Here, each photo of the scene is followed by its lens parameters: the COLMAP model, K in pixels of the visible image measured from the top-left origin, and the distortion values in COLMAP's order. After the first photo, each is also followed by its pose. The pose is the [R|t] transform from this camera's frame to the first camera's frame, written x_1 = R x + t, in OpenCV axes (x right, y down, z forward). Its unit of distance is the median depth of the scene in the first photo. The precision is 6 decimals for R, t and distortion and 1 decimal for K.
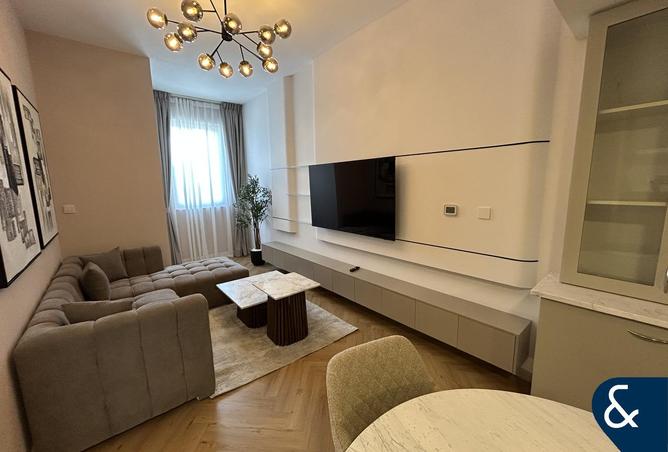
lens RADIAL K [[269.1, 0, 334.0], [0, 269.1, 226.0], [0, 0, 1]] dist [0.001337, 0.000038]
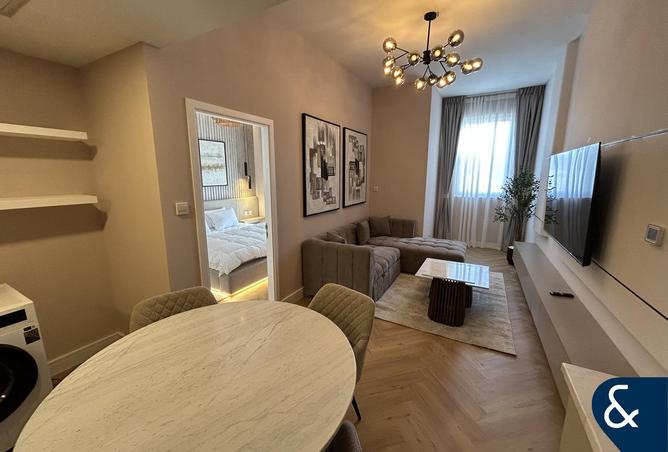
lens RADIAL K [[269.1, 0, 334.0], [0, 269.1, 226.0], [0, 0, 1]] dist [0.001337, 0.000038]
pose [[0.363554, 0.192674, -0.911430, 0.489664], [-0.150363, 0.977686, 0.146704, -0.040824], [0.919358, 0.083710, 0.384413, 0.110674]]
